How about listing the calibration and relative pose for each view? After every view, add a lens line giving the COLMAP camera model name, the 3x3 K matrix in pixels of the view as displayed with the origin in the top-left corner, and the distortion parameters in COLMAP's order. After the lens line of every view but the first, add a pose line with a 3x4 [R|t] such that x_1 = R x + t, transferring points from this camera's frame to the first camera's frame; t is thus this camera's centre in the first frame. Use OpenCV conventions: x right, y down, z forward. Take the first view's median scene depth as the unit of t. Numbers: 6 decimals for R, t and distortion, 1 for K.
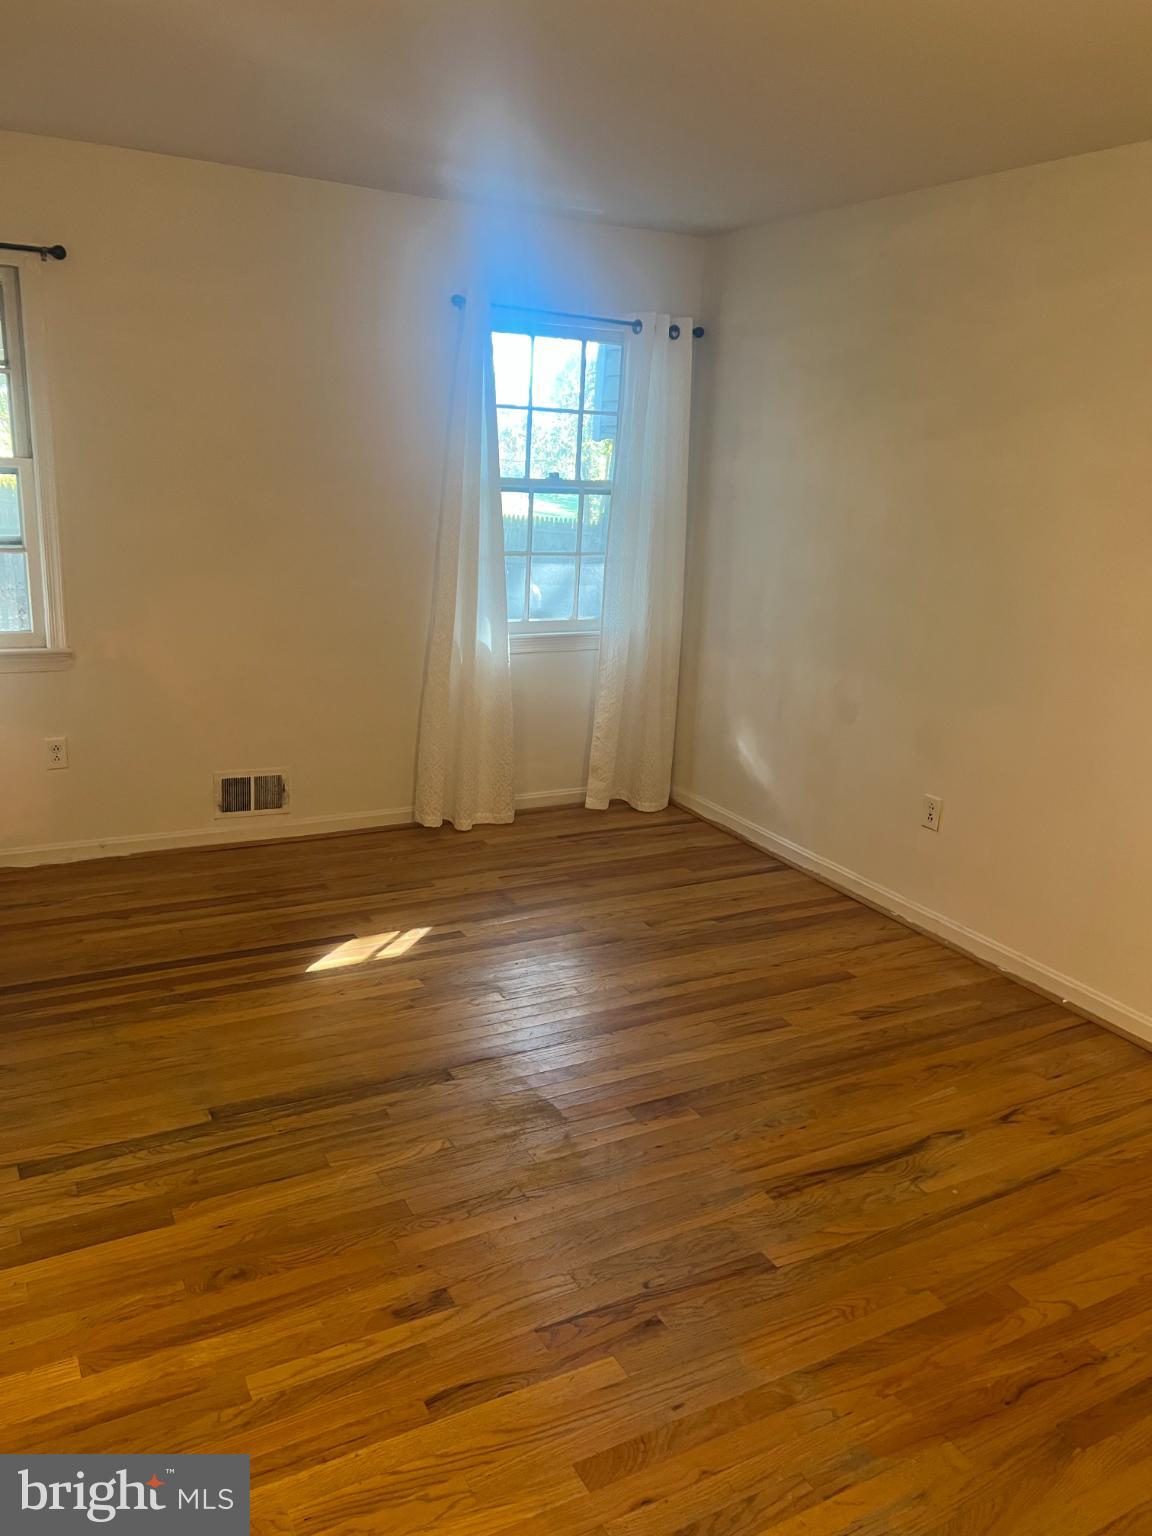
lens RADIAL K [[1155.8, 0, 580.0], [0, 1155.8, 770.6], [0, 0, 1]] dist [0.044056, -0.045513]
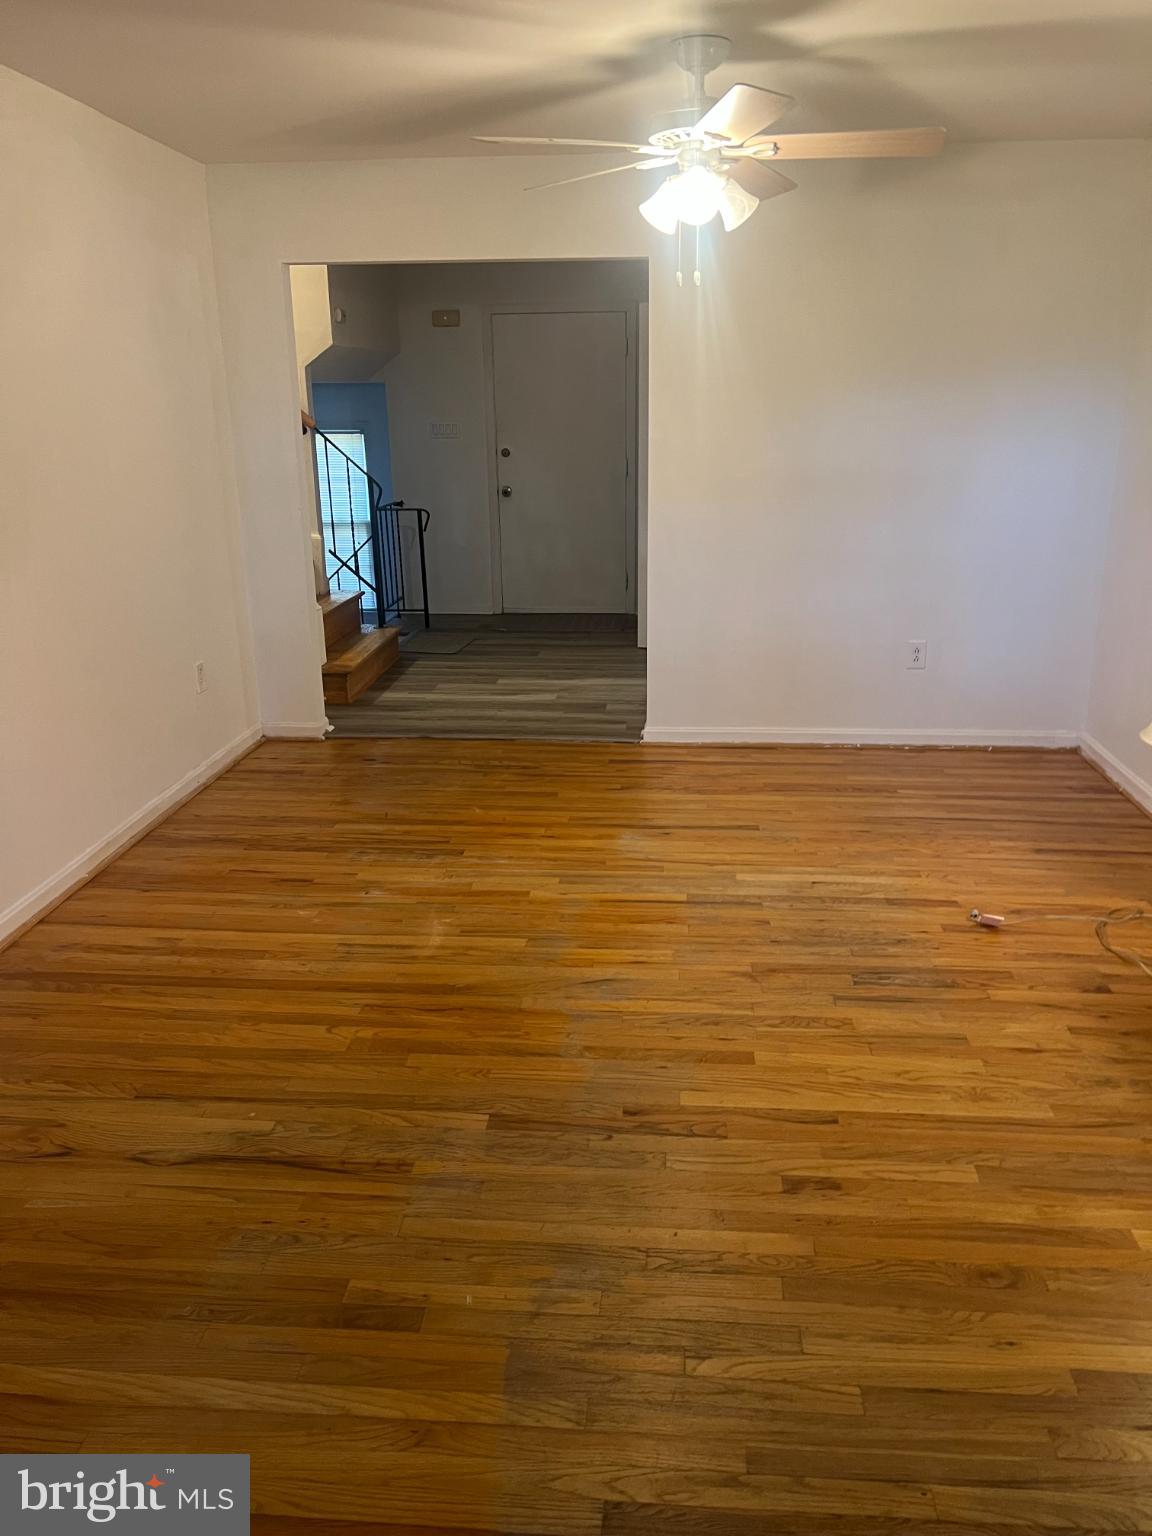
lens RADIAL K [[1155.8, 0, 583.8], [0, 1155.8, 771.5], [0, 0, 1]] dist [0.044056, -0.045513]
pose [[-0.832179, -0.209211, 0.513526, -0.424872], [0.120299, 0.835922, 0.535502, -0.446653], [-0.541300, 0.507410, -0.670469, 1.618437]]
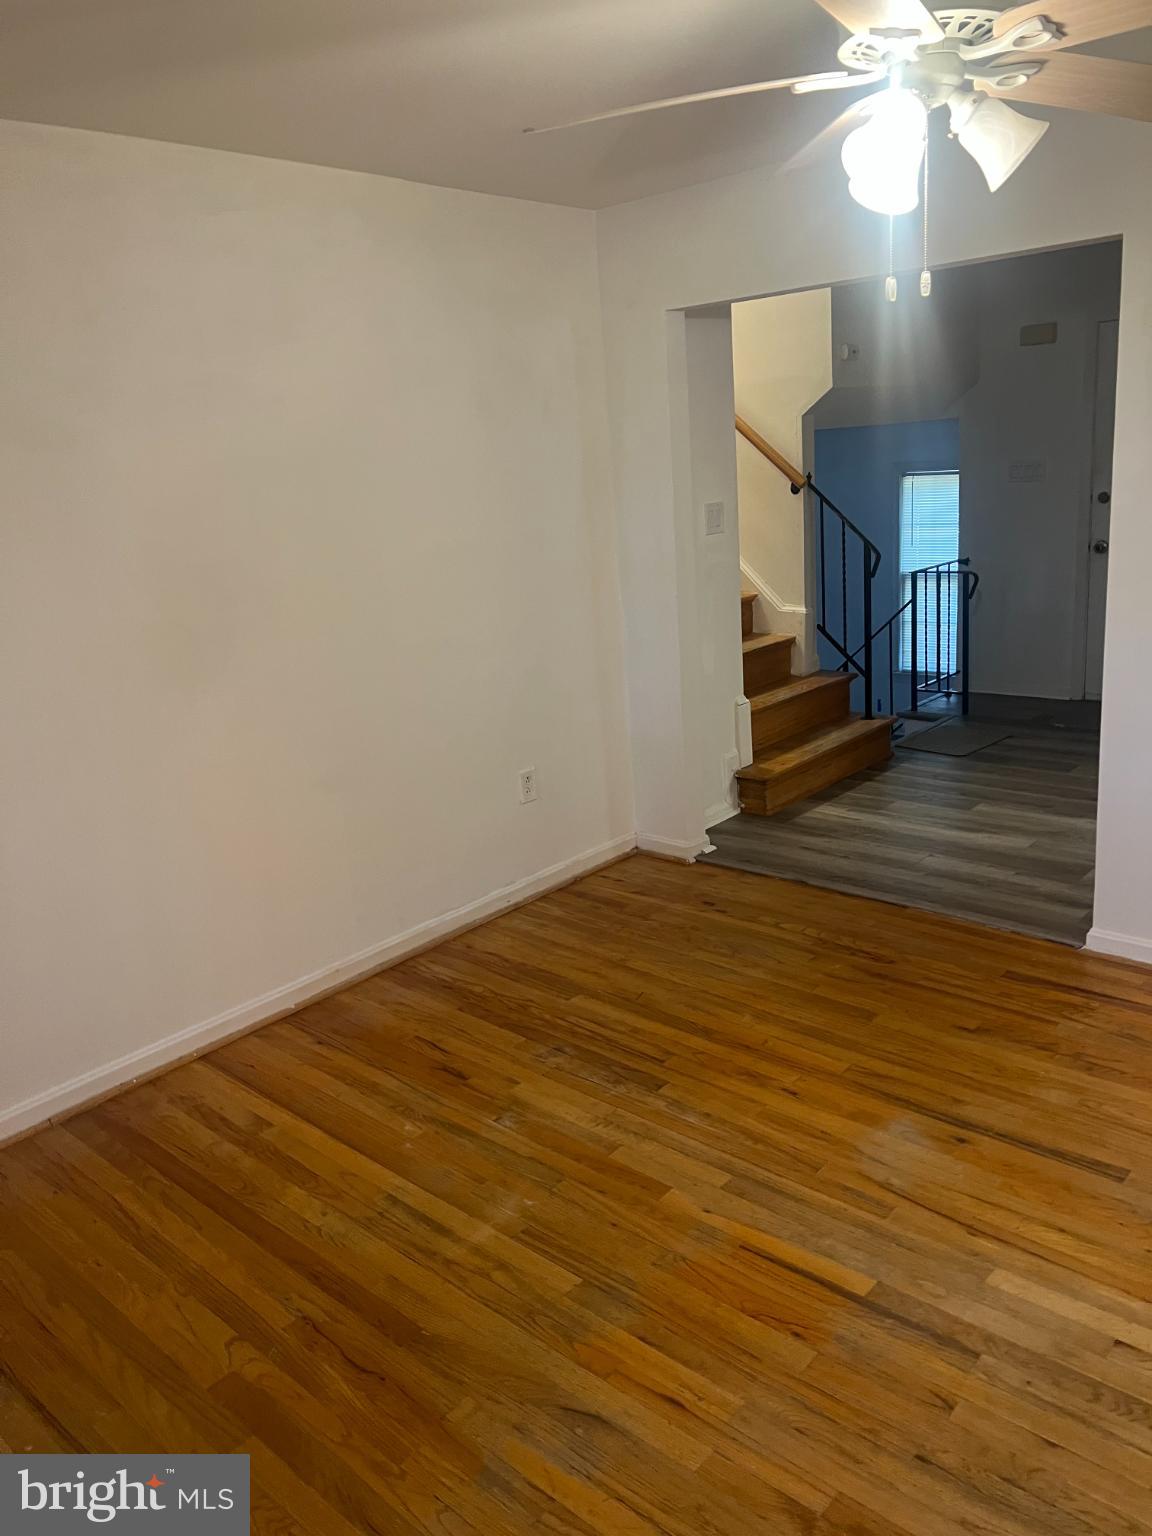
lens RADIAL K [[1155.8, 0, 585.5], [0, 1155.8, 754.8], [0, 0, 1]] dist [0.044056, -0.045513]
pose [[-0.327928, -0.266321, 0.906387, -0.448992], [0.311720, 0.875201, 0.369937, -0.252045], [-0.891793, 0.403852, -0.203985, 0.763399]]
